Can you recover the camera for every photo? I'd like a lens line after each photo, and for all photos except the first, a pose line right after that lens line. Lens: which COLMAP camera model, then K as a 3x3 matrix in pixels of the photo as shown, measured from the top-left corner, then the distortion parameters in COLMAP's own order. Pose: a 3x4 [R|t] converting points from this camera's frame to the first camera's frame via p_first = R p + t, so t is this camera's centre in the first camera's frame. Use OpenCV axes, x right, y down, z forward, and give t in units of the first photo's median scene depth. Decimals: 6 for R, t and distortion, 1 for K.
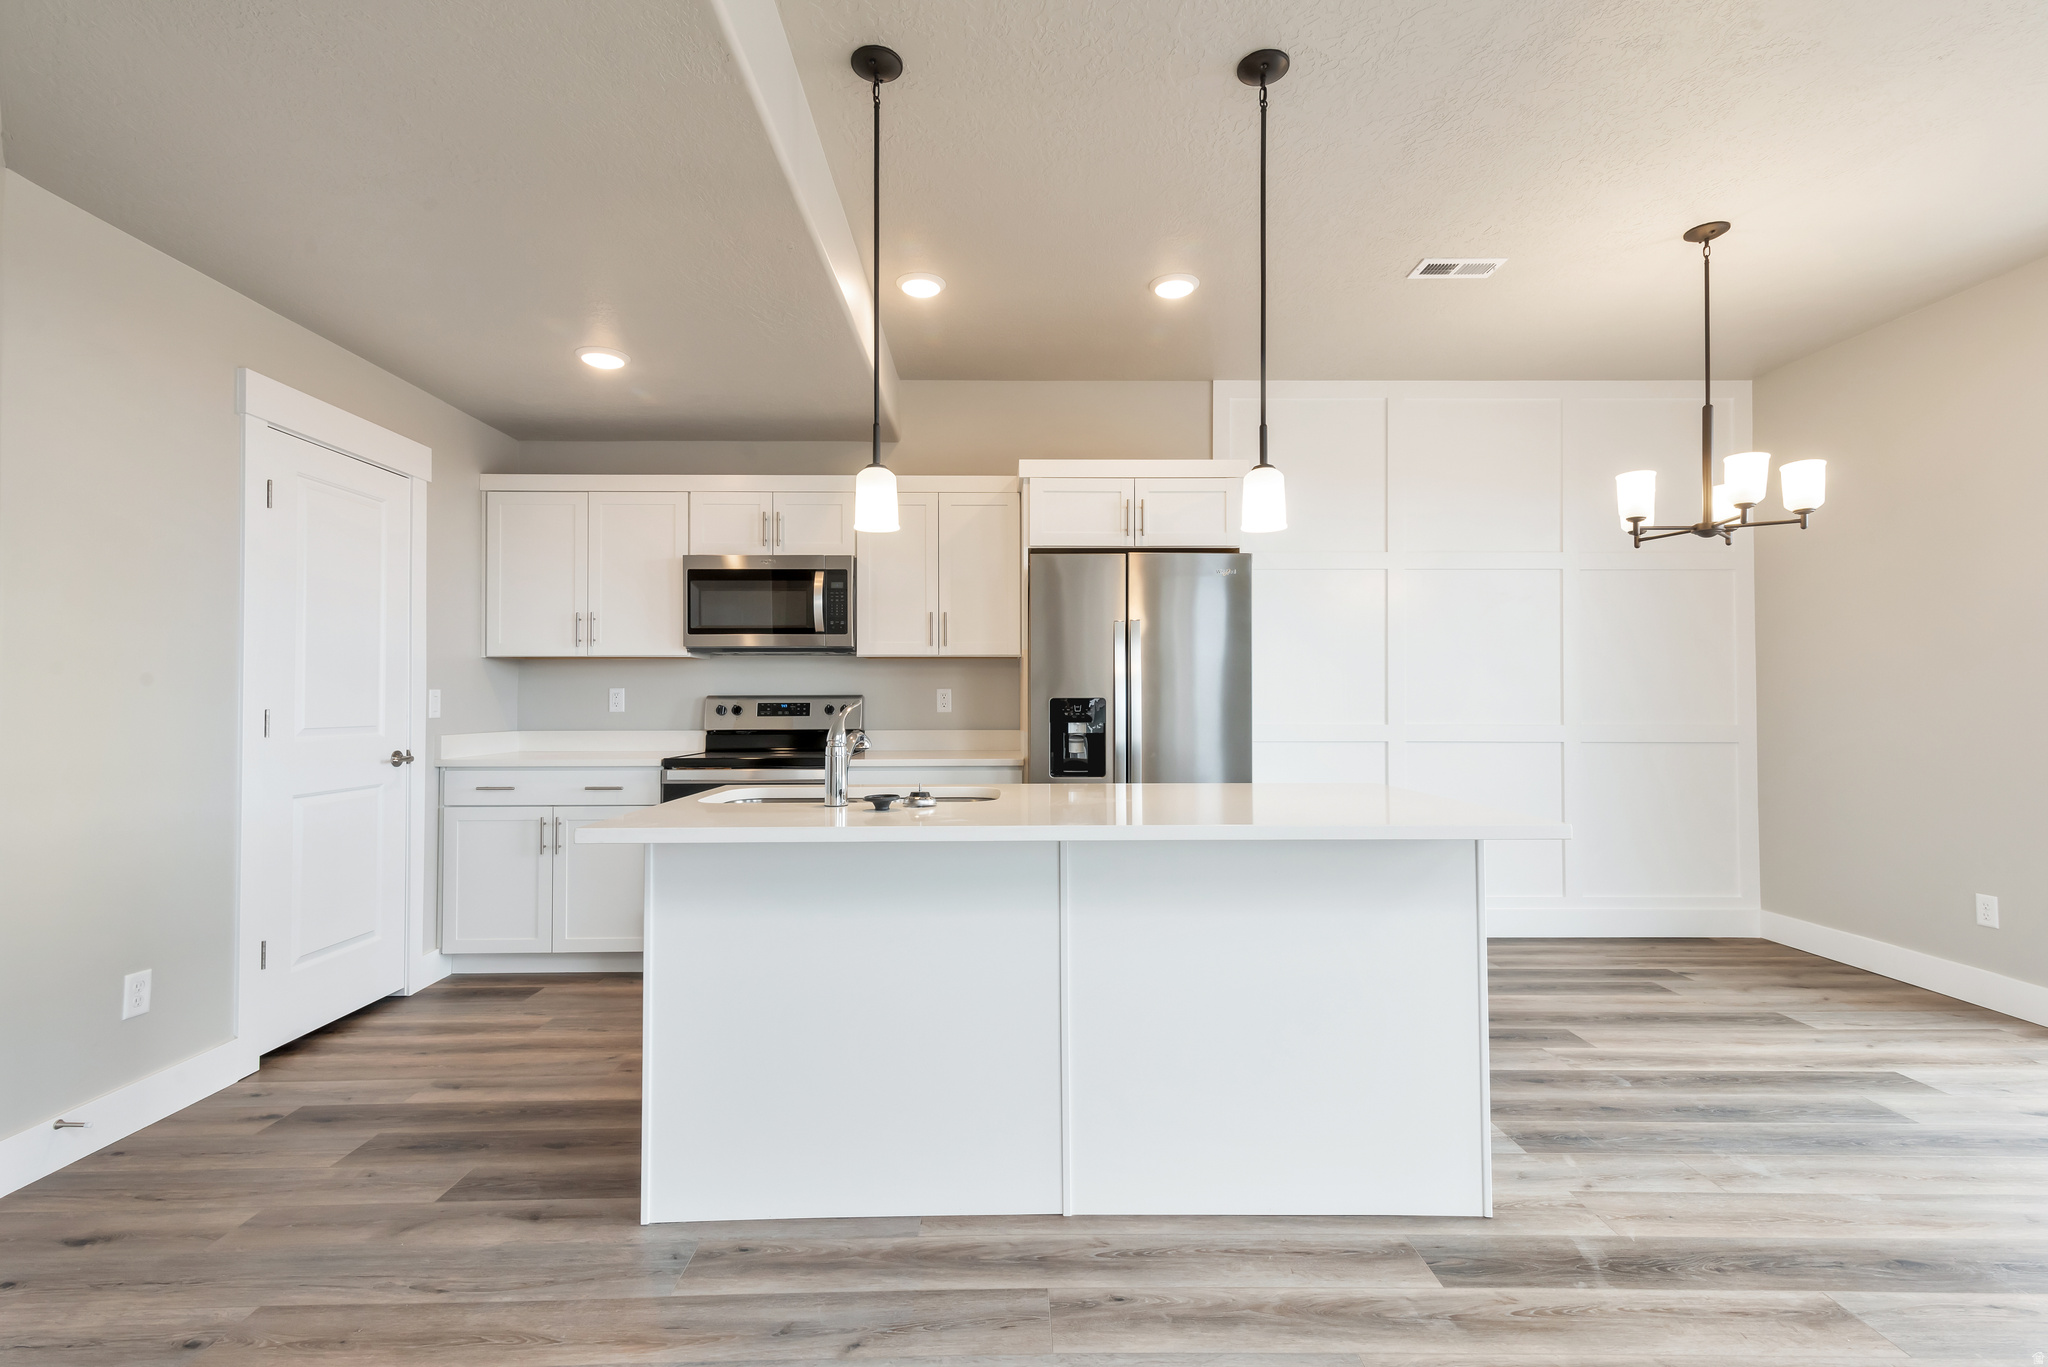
lens RADIAL K [[933.0, 0, 1035.8], [0, 933.0, 687.8], [0, 0, 1]] dist [0.013939, -0.001066]
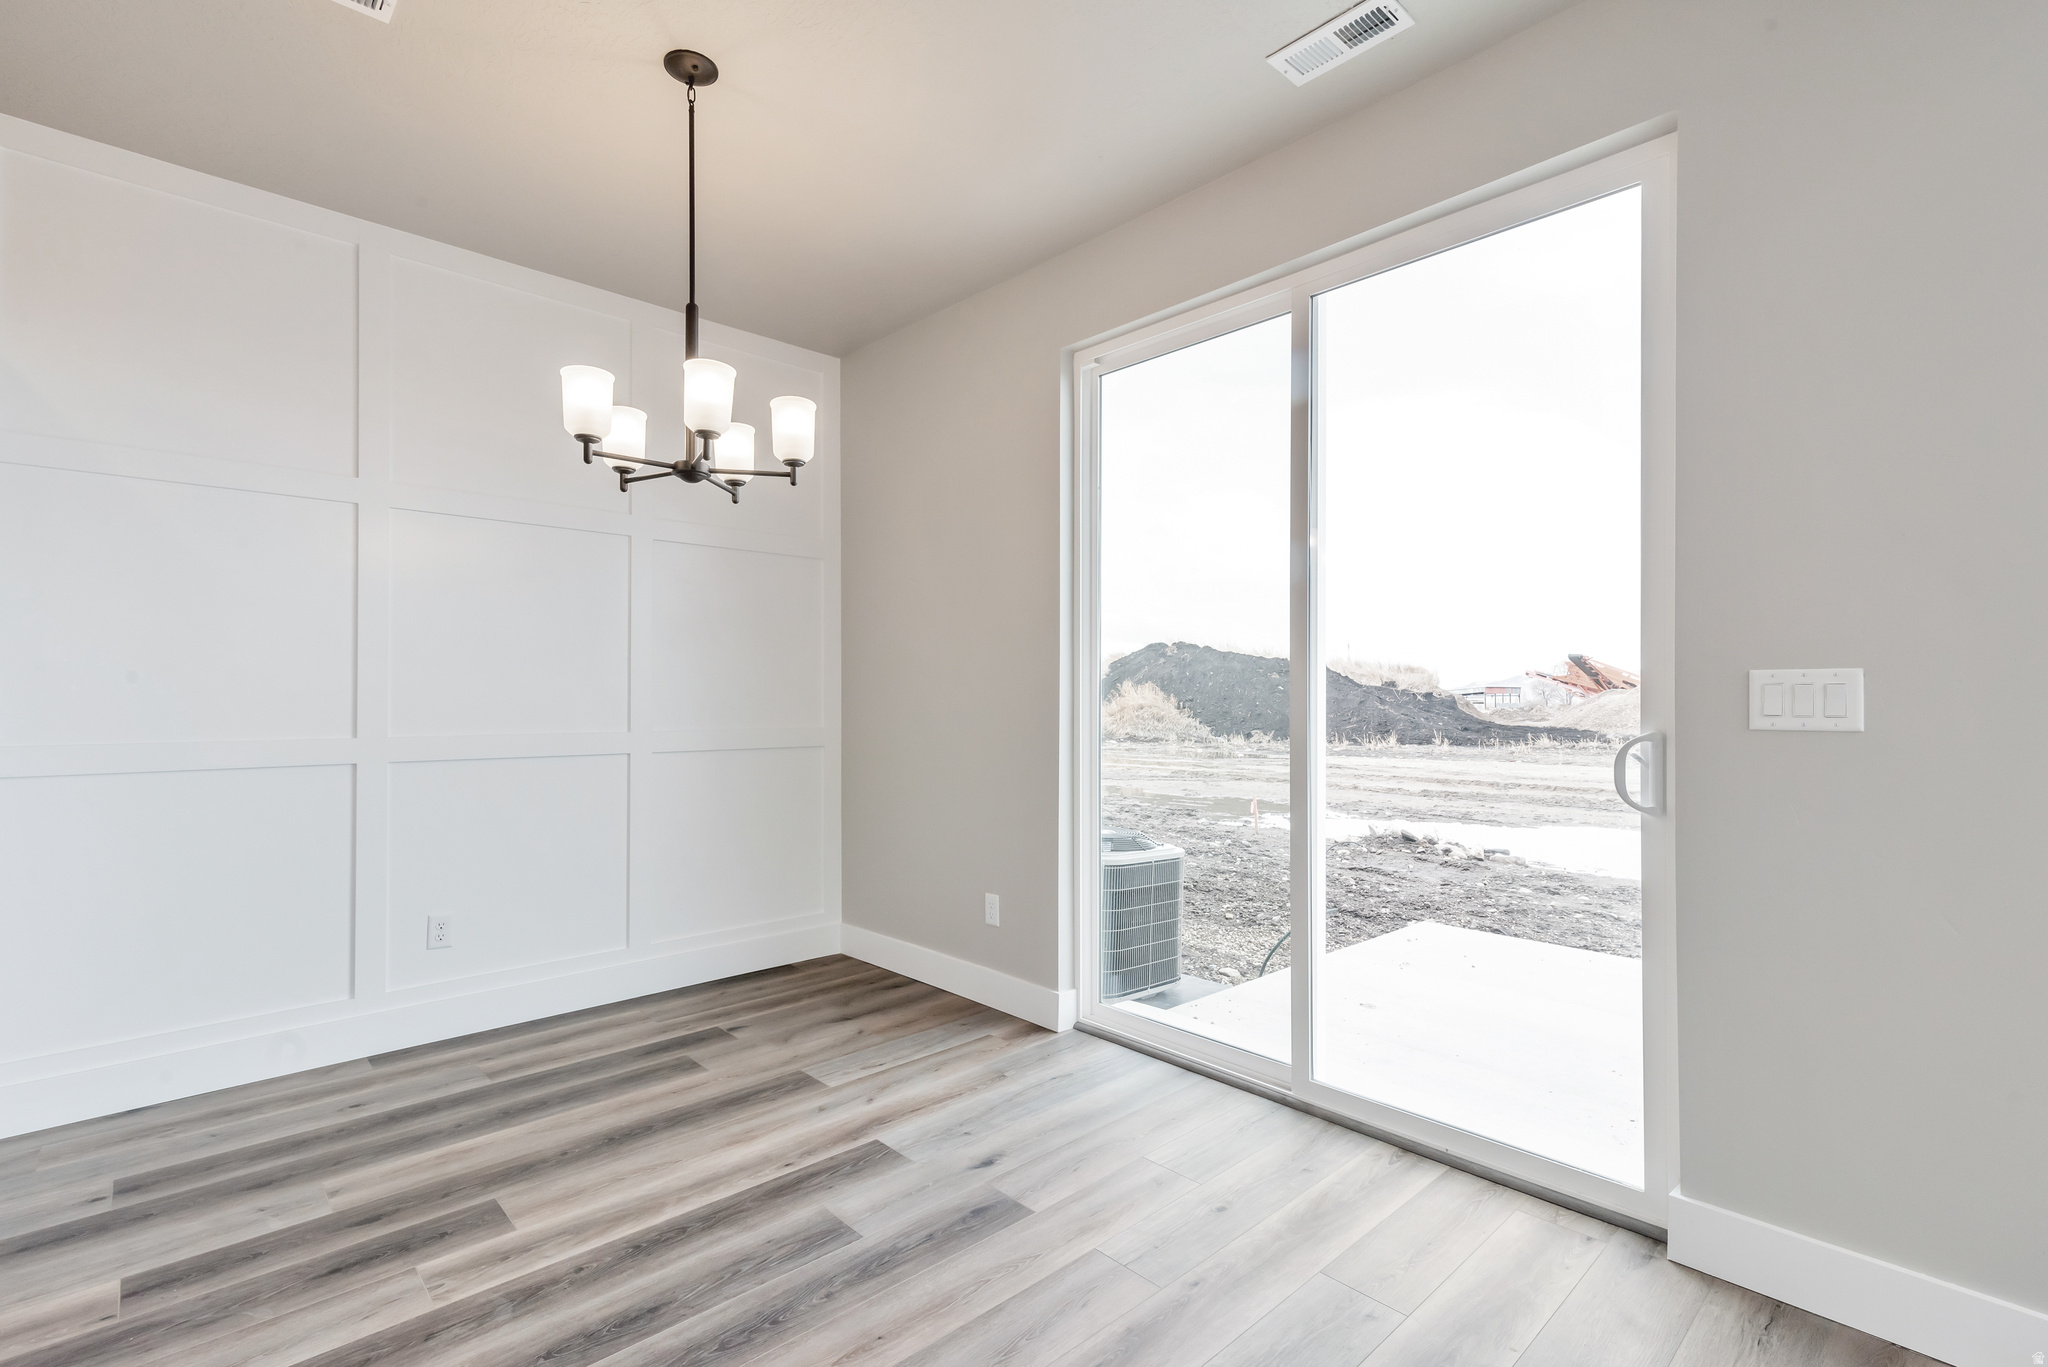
lens RADIAL K [[919.8, 0, 1047.4], [0, 919.8, 690.0], [0, 0, 1]] dist [0.013116, -0.000108]
pose [[0.730390, 0.007184, 0.682992, 0.362573], [-0.008395, 0.999964, -0.001540, 0.002905], [-0.682978, -0.004608, 0.730424, 0.234863]]
